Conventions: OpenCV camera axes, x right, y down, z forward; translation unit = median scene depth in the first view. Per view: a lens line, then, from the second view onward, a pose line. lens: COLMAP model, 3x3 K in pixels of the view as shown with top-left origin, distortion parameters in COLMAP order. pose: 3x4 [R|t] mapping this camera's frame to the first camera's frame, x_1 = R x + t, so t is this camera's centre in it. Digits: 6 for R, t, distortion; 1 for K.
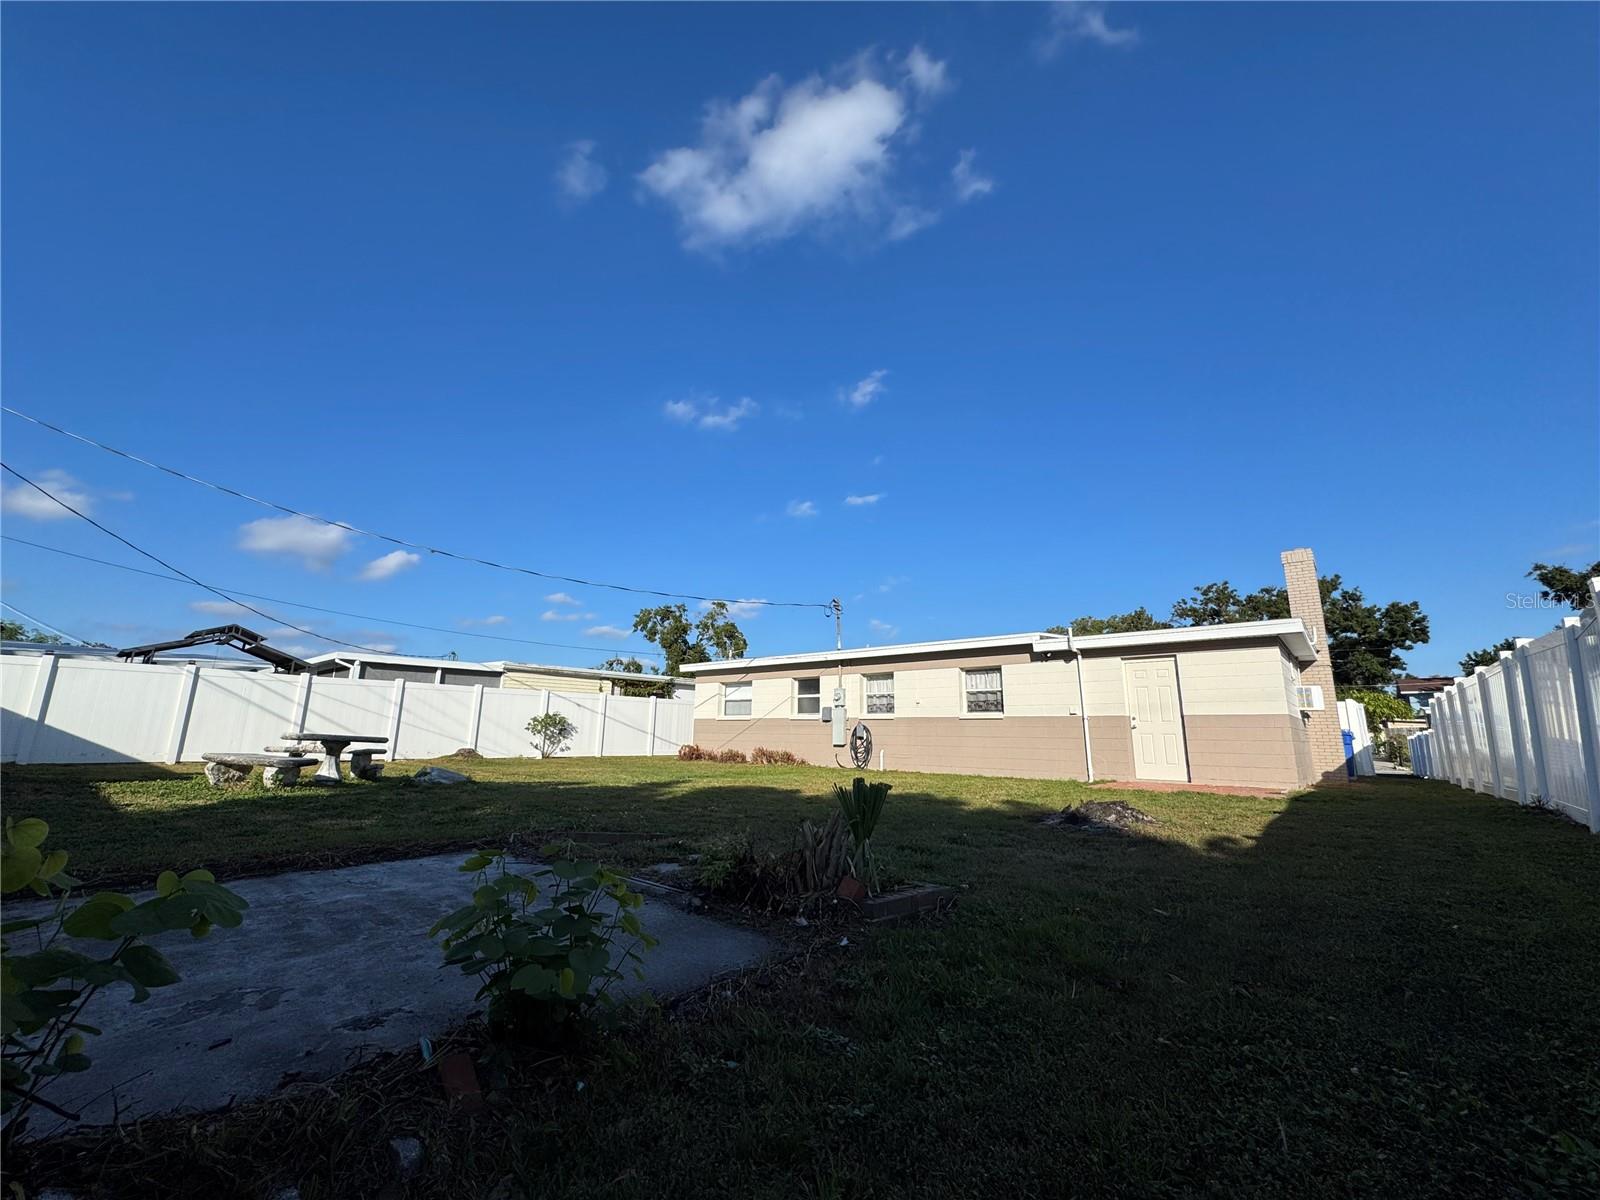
lens RADIAL K [[639.4, 0, 797.0], [0, 639.4, 596.8], [0, 0, 1]] dist [-0.000846, 0.000615]
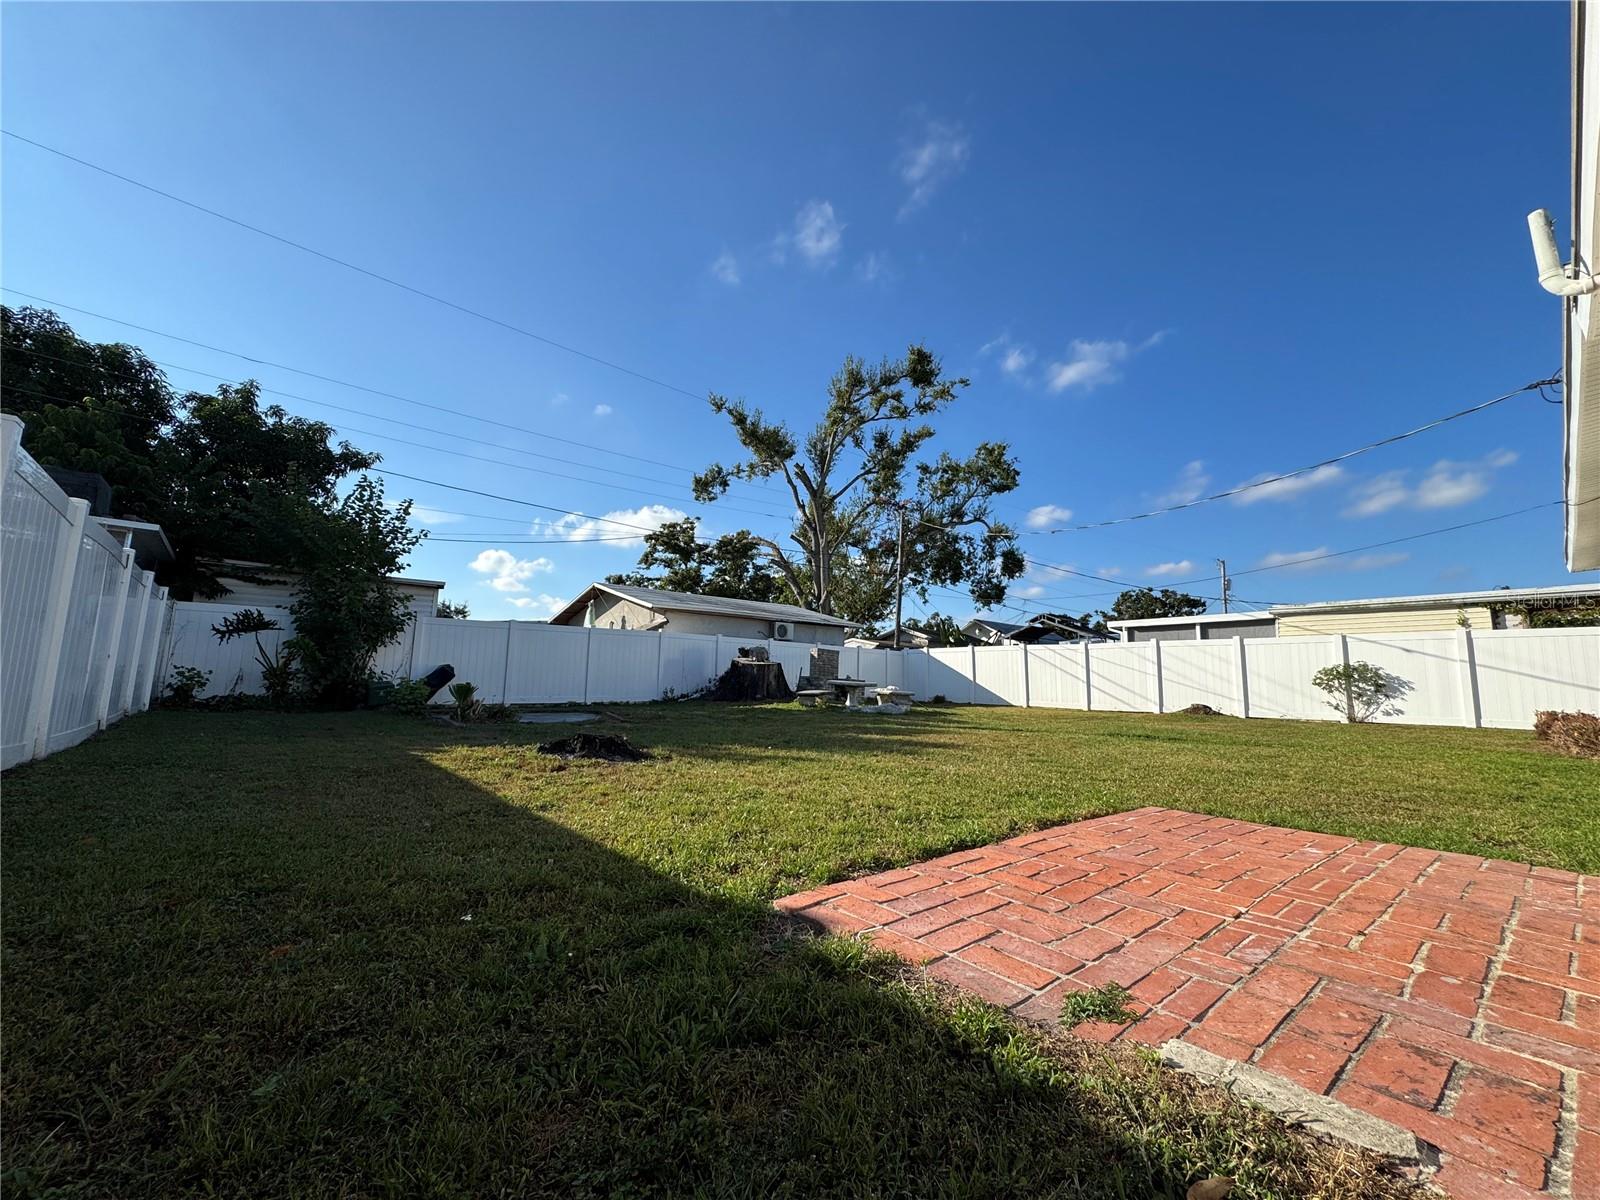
lens RADIAL K [[639.4, 0, 800.2], [0, 639.4, 593.9], [0, 0, 1]] dist [-0.000846, 0.000615]
pose [[-0.142341, -0.153619, -0.977824, 0.453609], [0.187839, 0.965739, -0.179064, 0.116672], [0.971831, -0.209161, -0.108608, 0.473701]]
